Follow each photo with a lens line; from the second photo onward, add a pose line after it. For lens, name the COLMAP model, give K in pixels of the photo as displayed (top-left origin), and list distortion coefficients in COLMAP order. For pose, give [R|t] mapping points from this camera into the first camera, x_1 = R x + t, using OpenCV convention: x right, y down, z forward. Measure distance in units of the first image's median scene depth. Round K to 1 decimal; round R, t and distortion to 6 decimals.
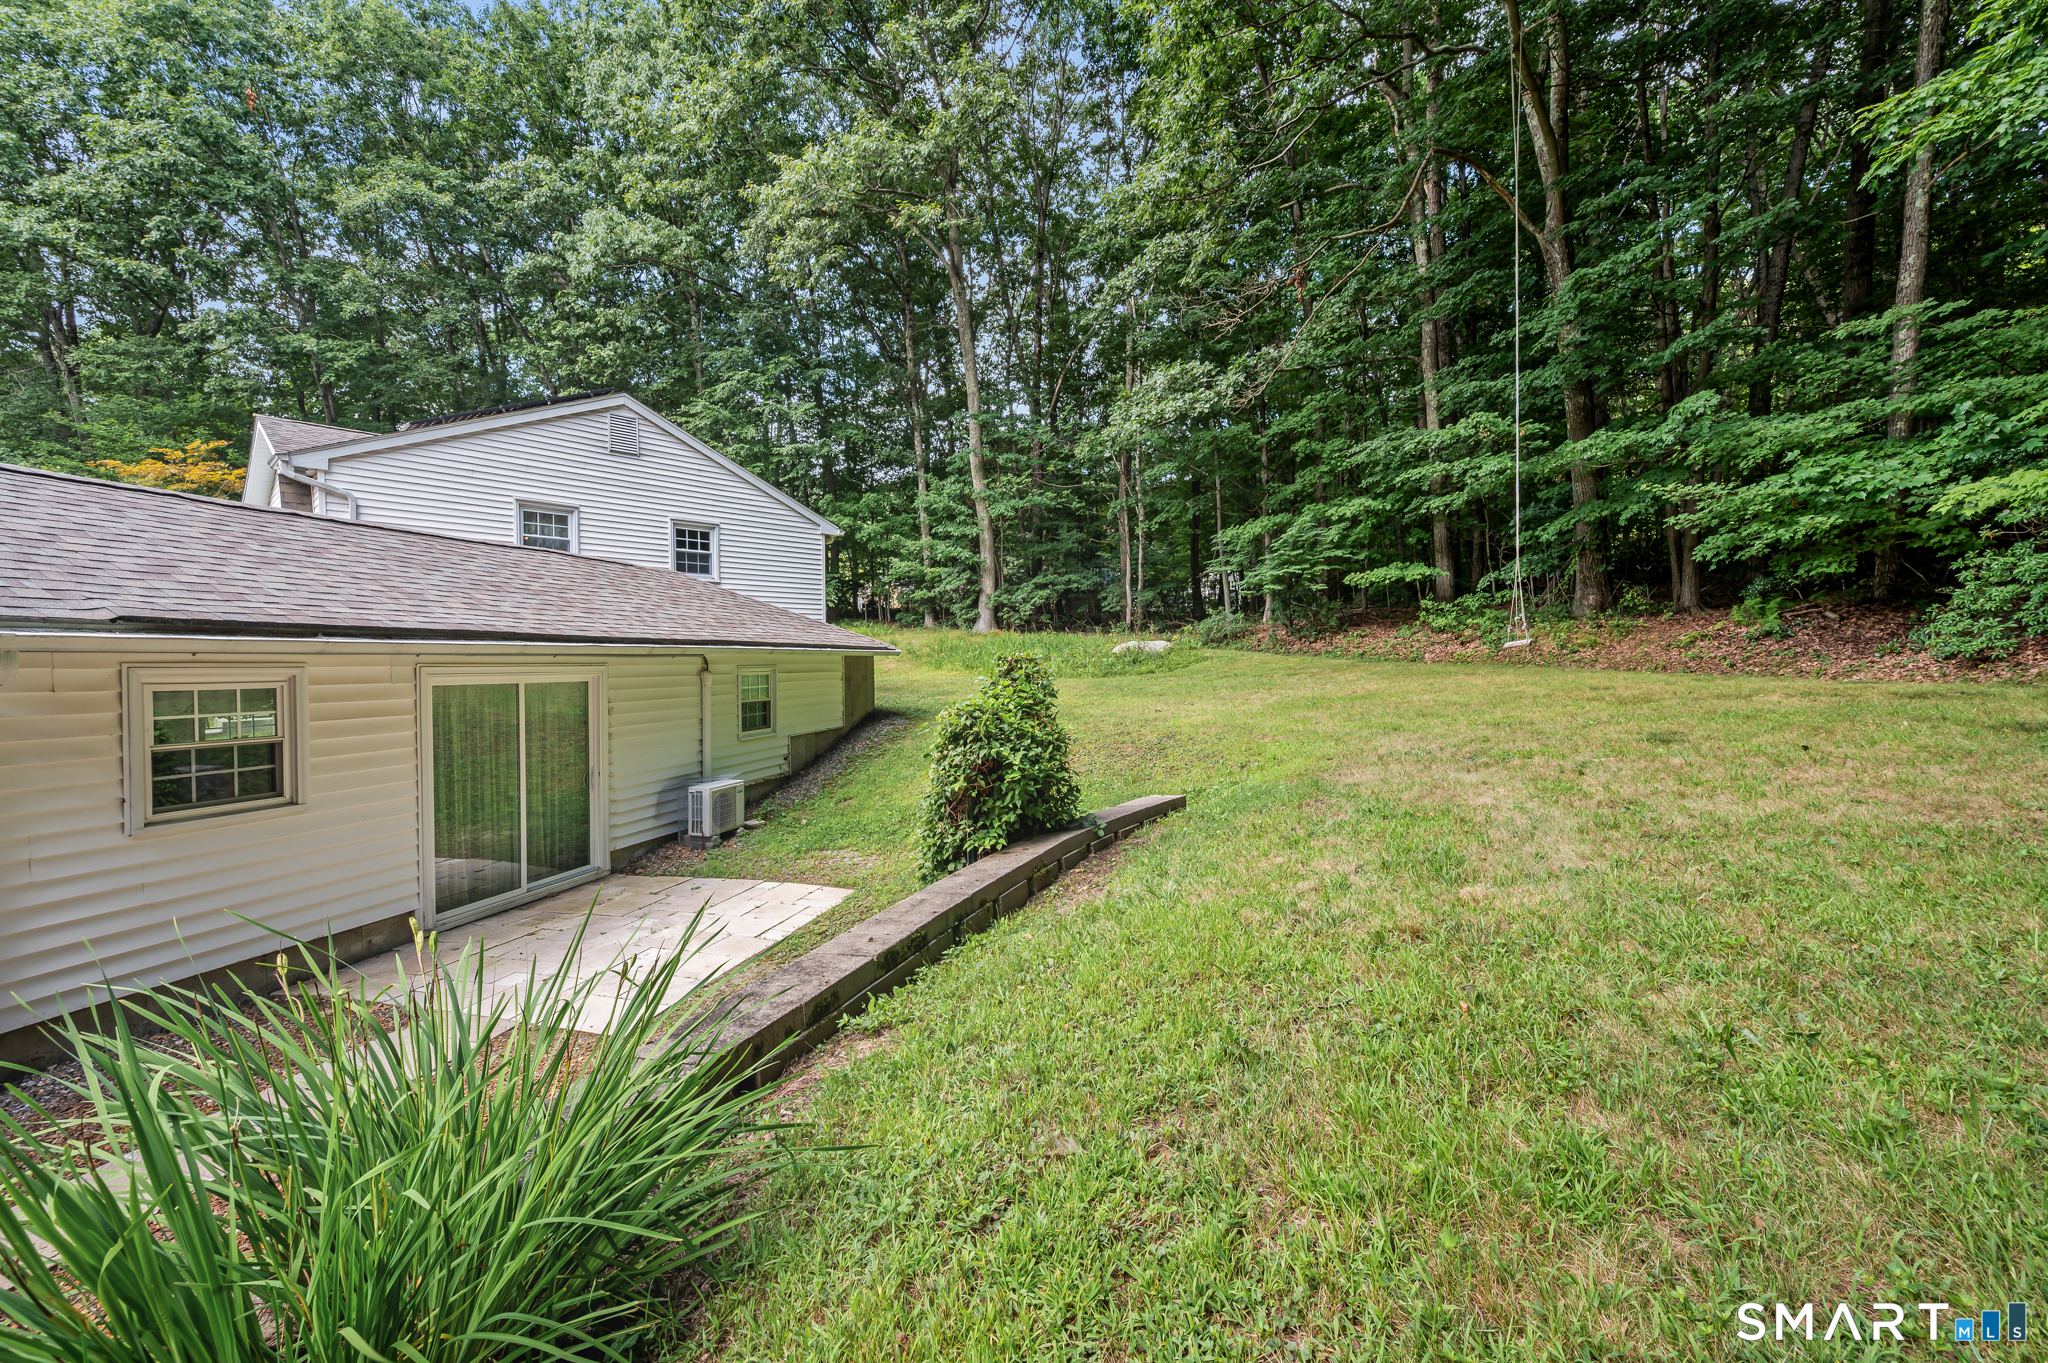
lens RADIAL K [[837.7, 0, 1025.2], [0, 837.7, 675.9], [0, 0, 1]] dist [0.004928, -0.000468]
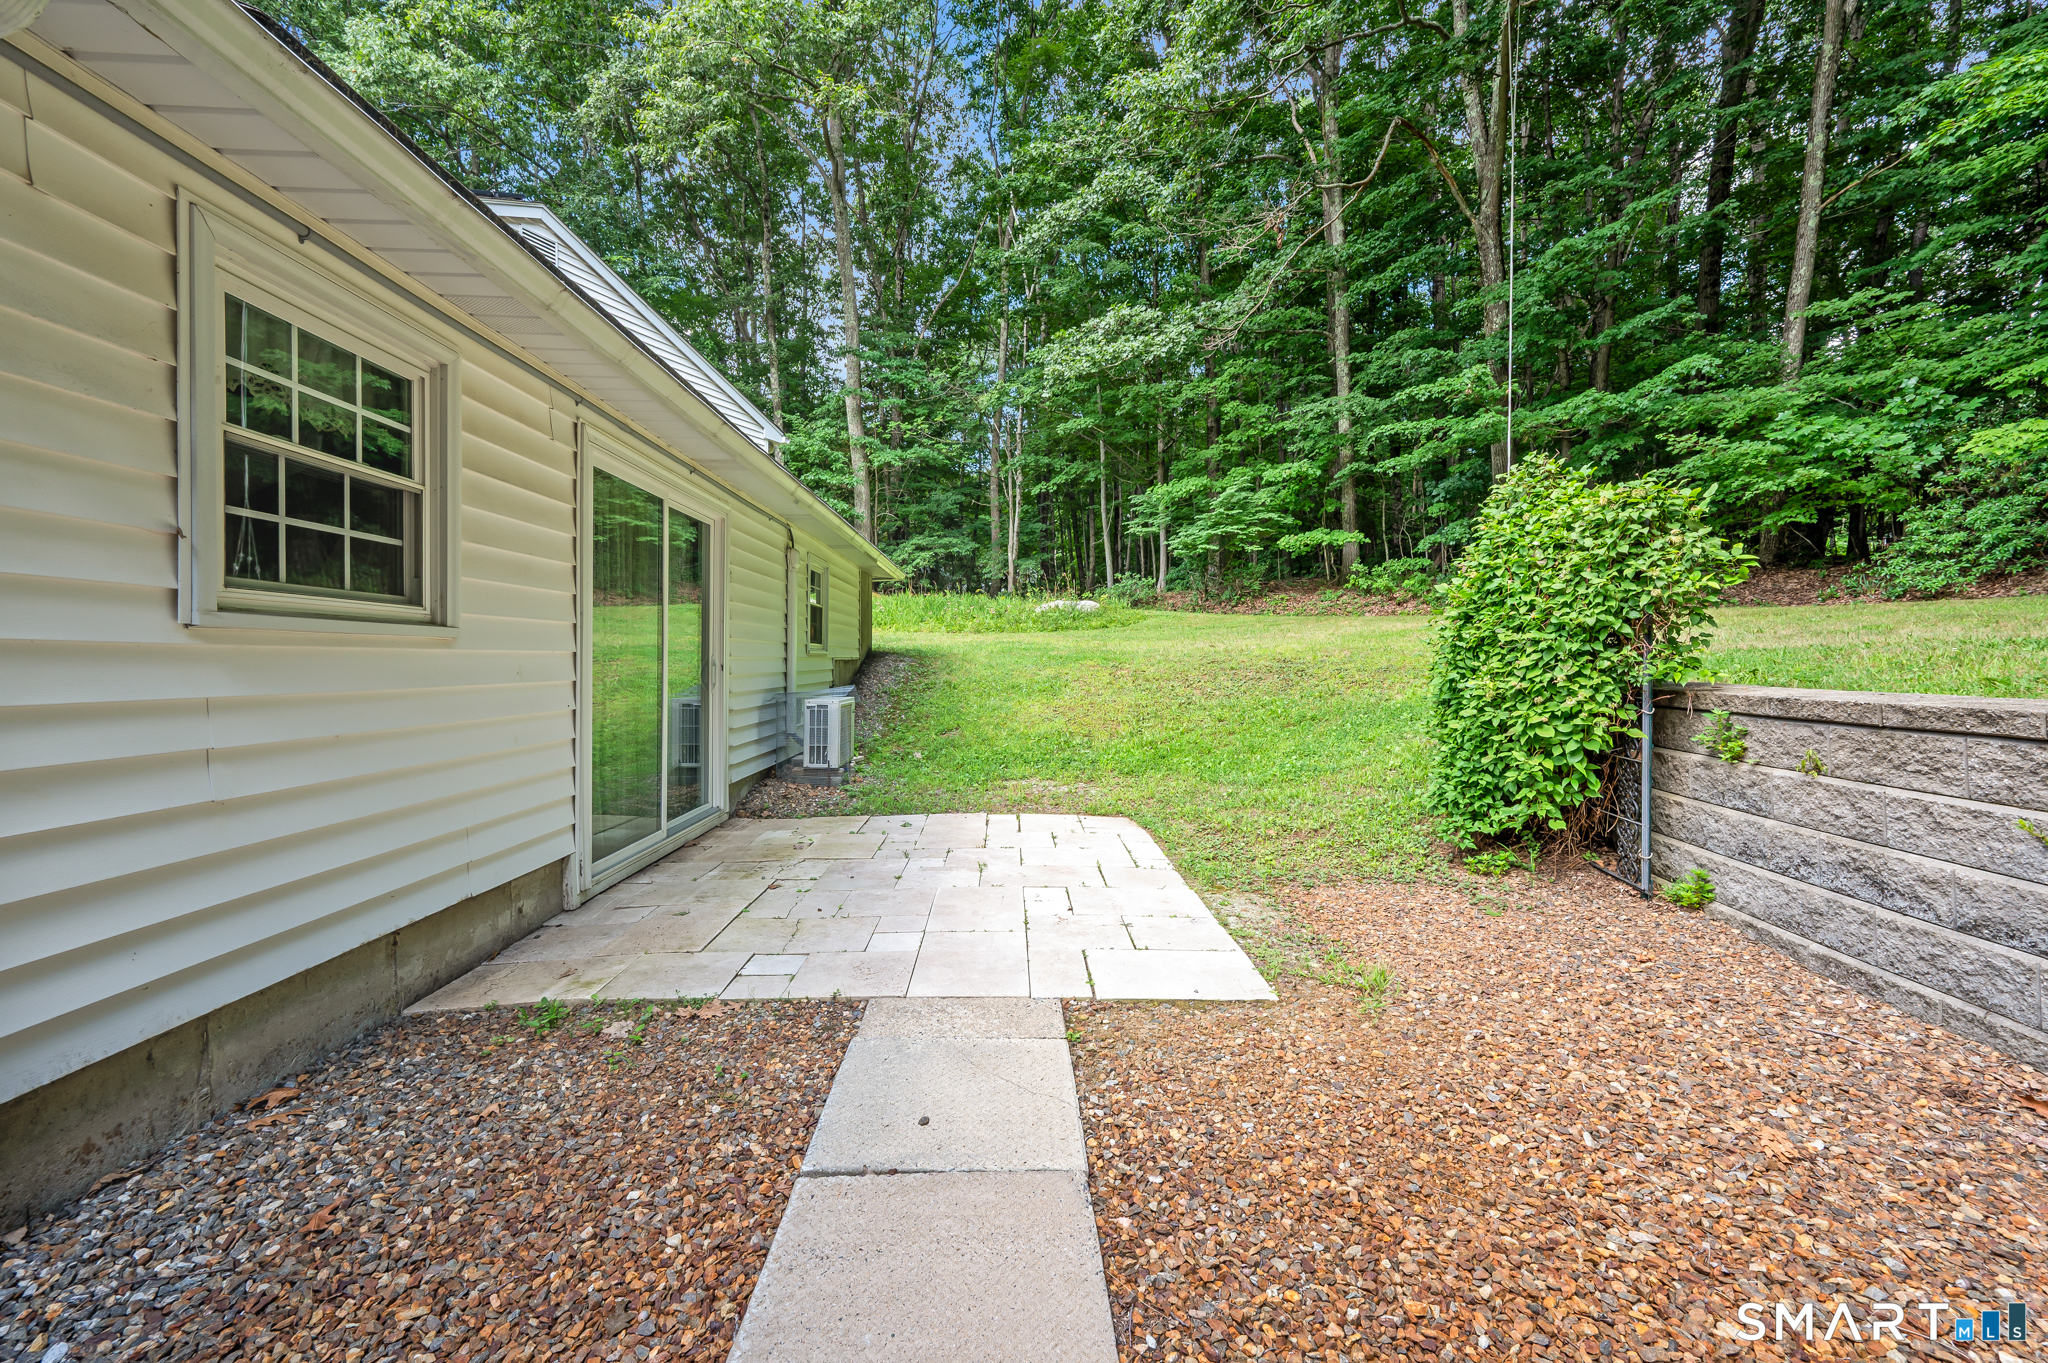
lens RADIAL K [[837.7, 0, 1027.0], [0, 837.7, 671.0], [0, 0, 1]] dist [0.004928, -0.000468]
pose [[0.956977, 0.011785, 0.289924, -0.195619], [-0.009553, 0.999913, -0.009115, 0.051859], [-0.290006, 0.005953, 0.957006, 0.123281]]
